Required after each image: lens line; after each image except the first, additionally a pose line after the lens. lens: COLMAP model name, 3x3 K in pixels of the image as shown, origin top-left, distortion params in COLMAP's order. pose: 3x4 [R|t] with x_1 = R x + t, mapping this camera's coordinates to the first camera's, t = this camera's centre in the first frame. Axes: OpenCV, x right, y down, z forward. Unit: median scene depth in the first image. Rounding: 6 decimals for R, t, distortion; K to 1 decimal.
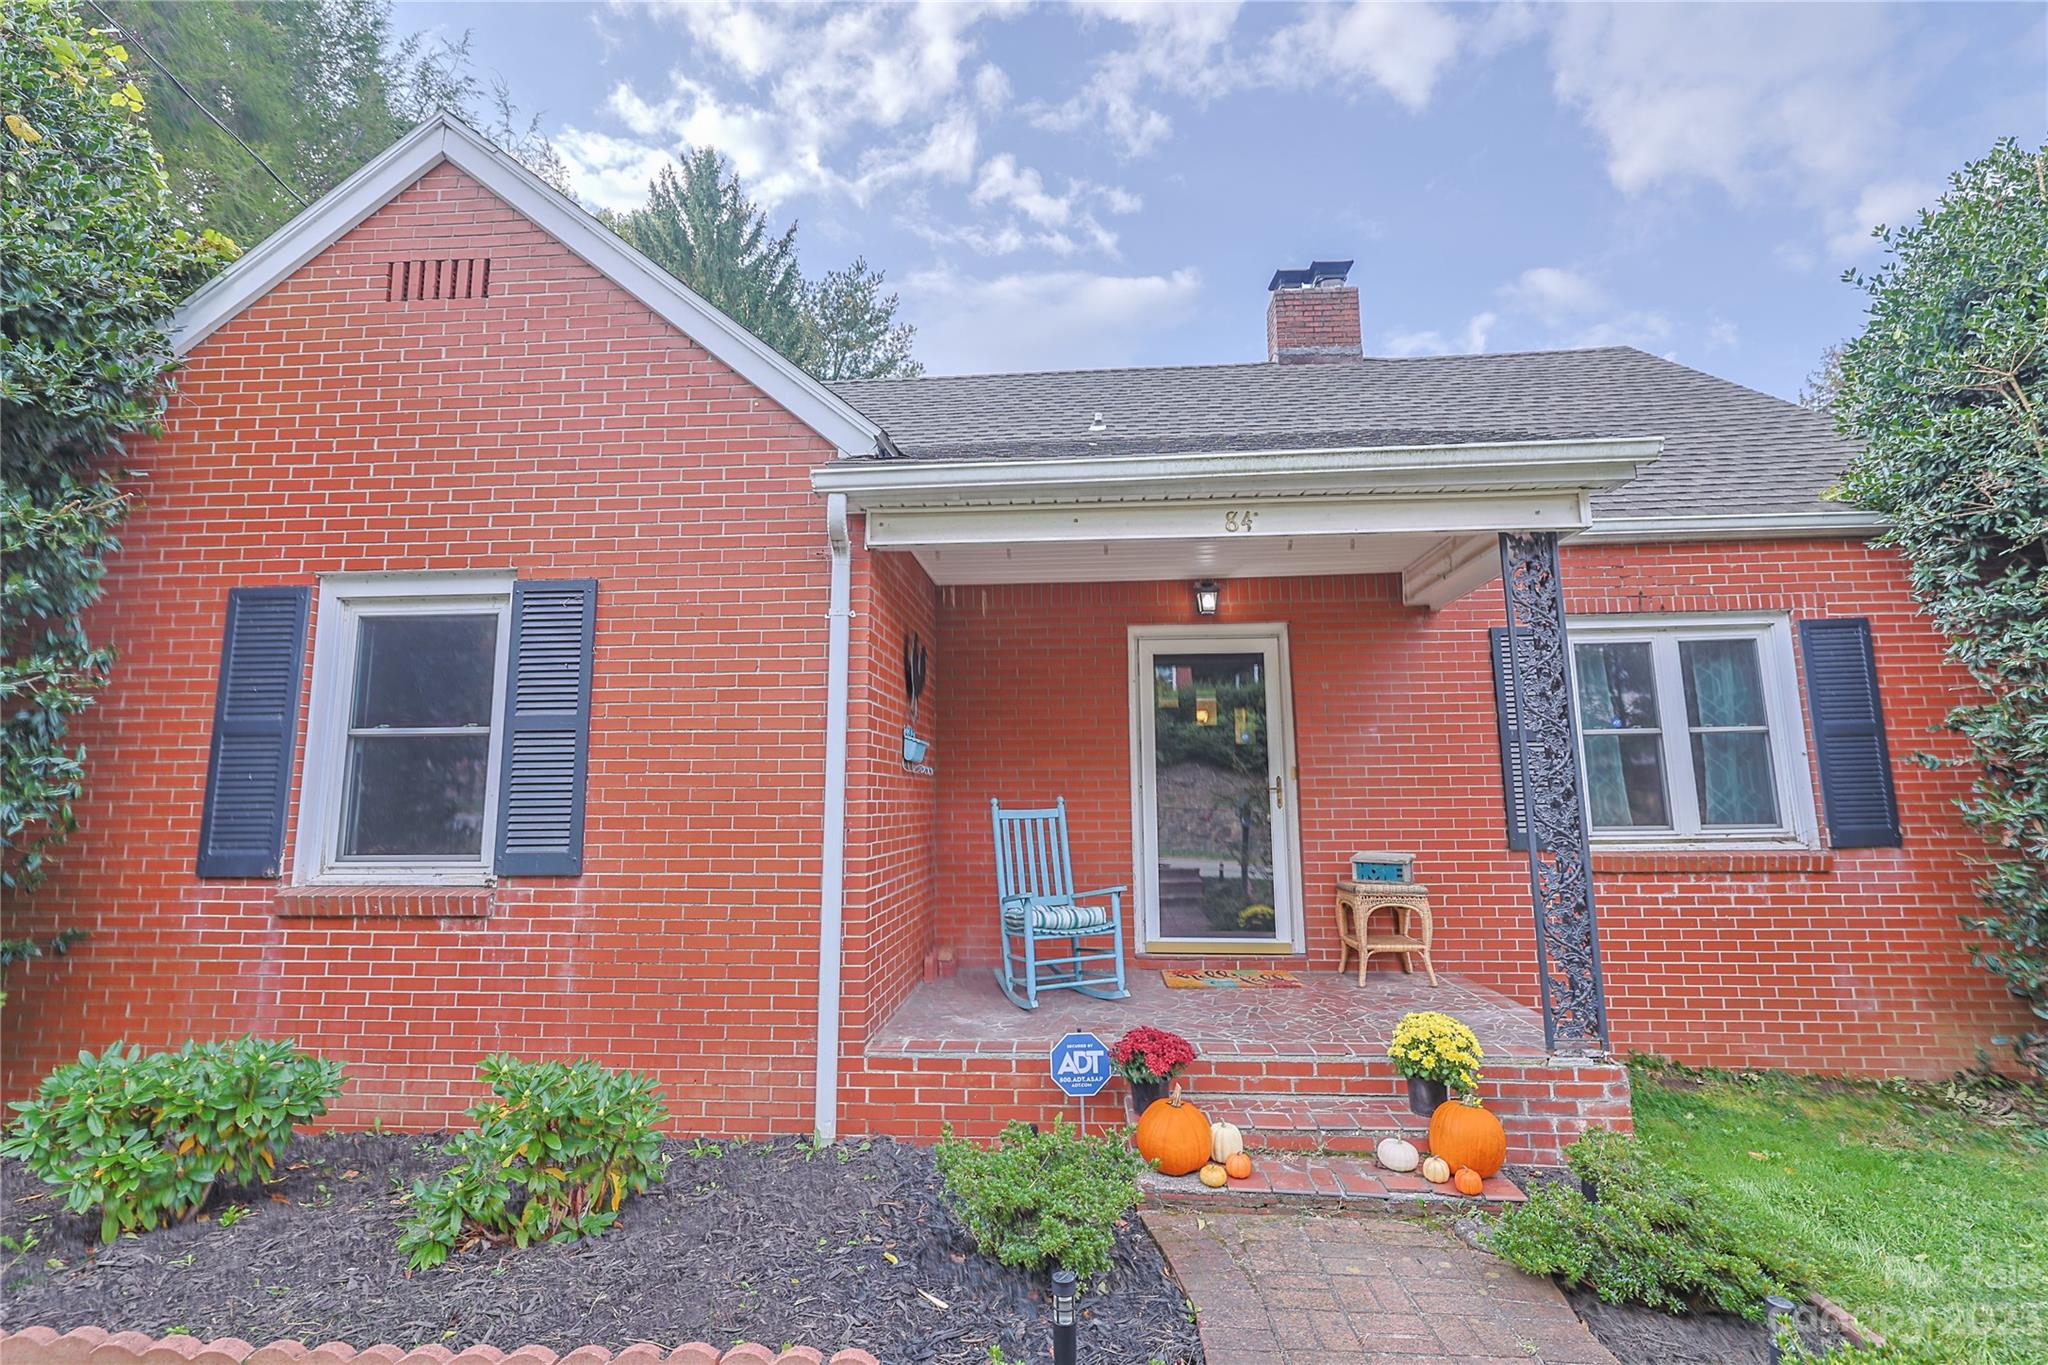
lens RADIAL K [[888.0, 0, 1020.8], [0, 888.0, 682.2], [0, 0, 1]] dist [-0.002371, 0.000092]
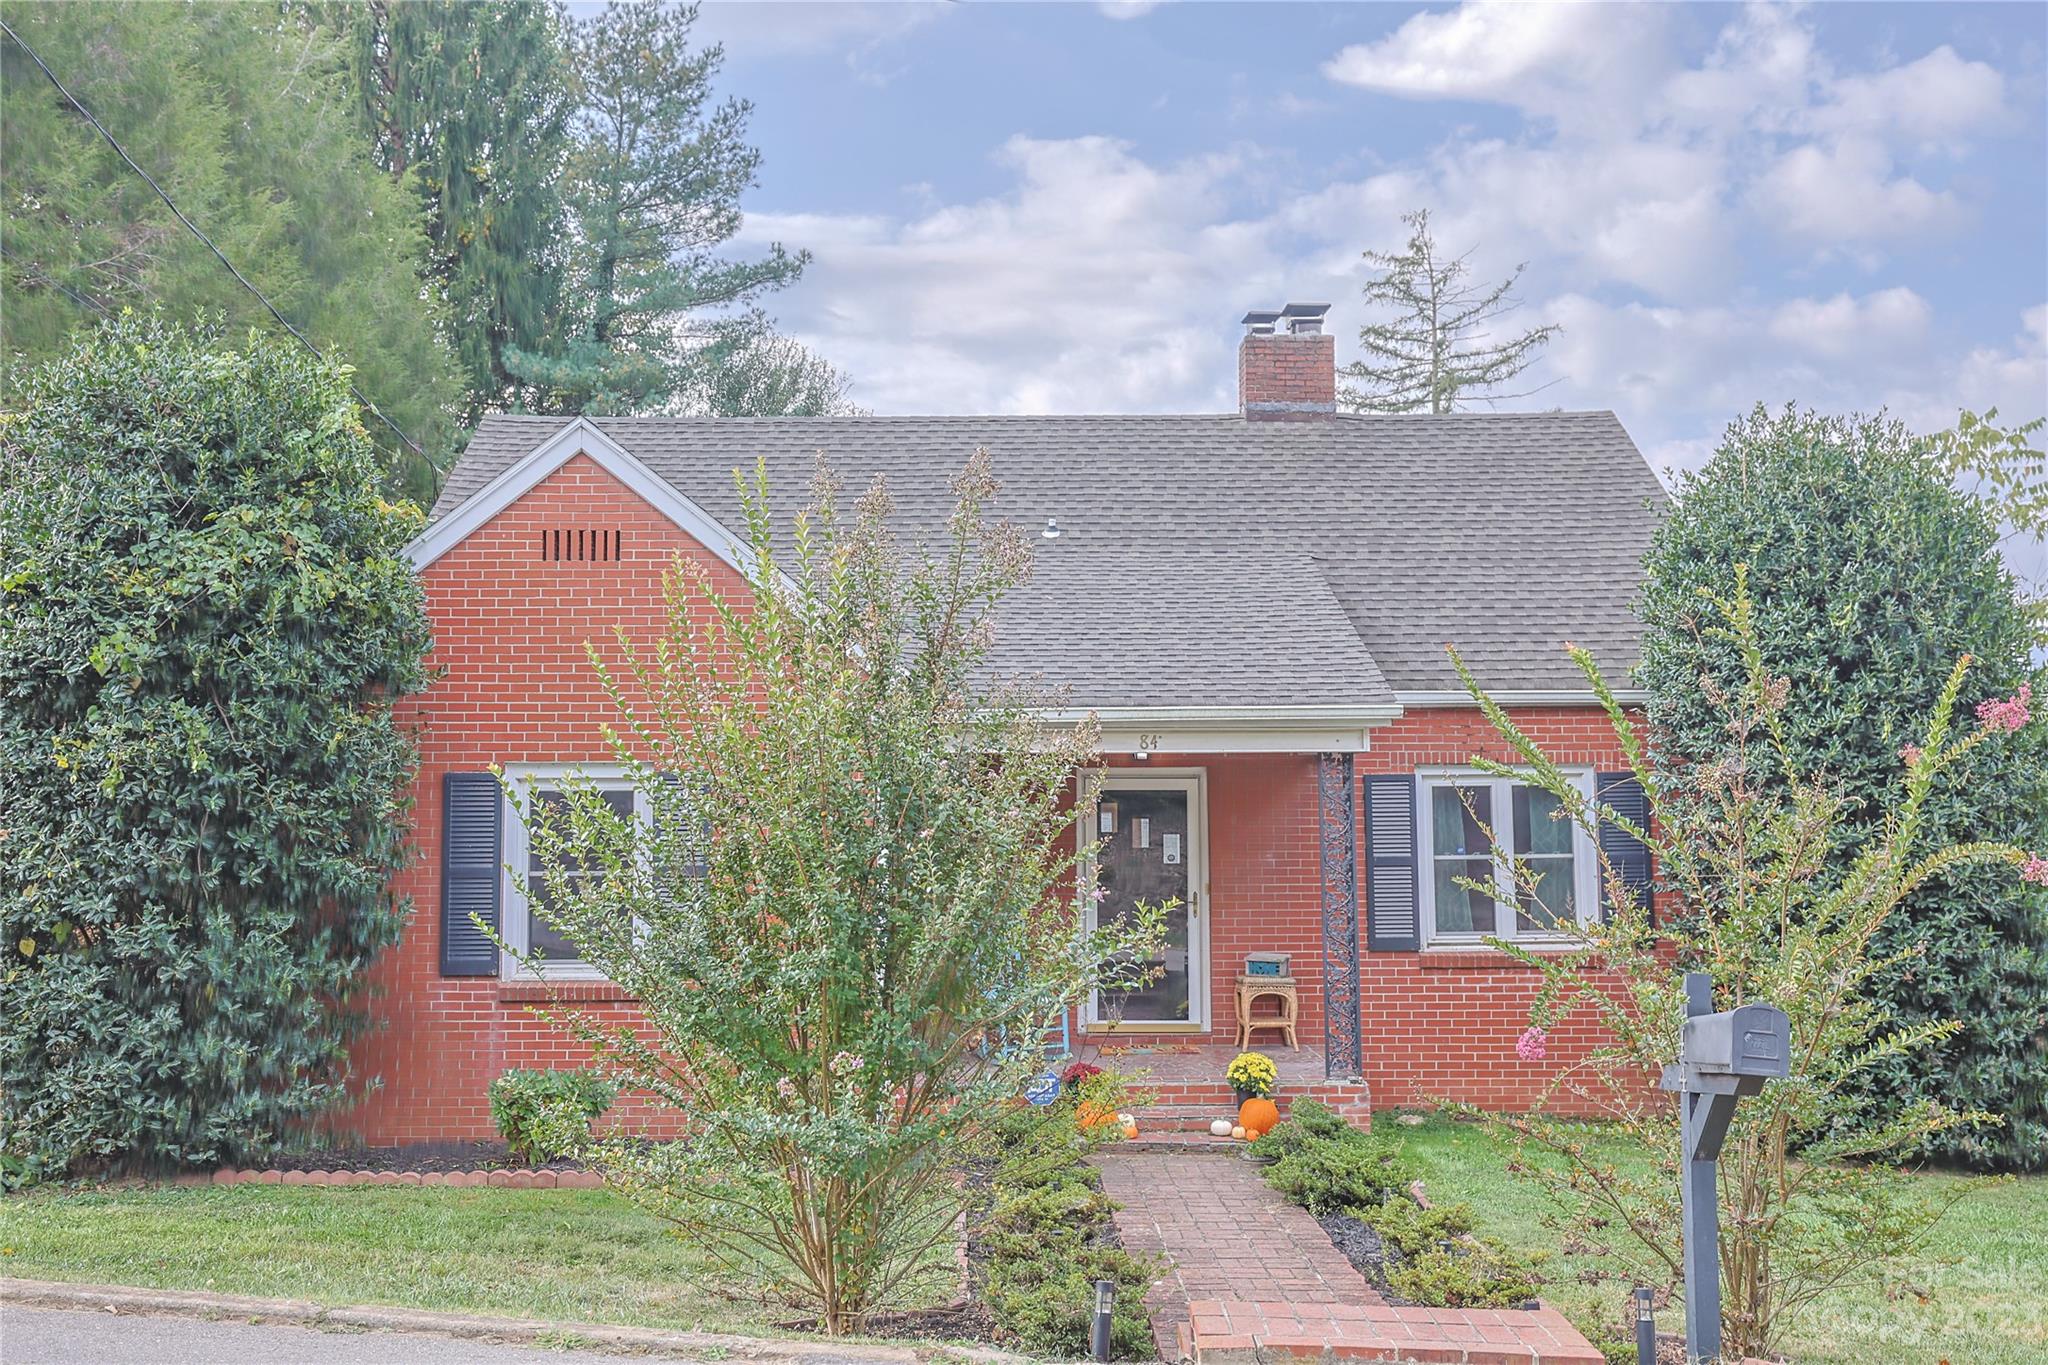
lens RADIAL K [[1829.5, 0, 1024.3], [0, 1829.5, 682.4], [0, 0, 1]] dist [-0.000889, -0.001081]
pose [[0.996113, 0.010107, 0.087498, -0.194024], [-0.015218, 0.998203, 0.057955, -0.368860], [-0.086755, -0.059061, 0.994477, -1.677225]]
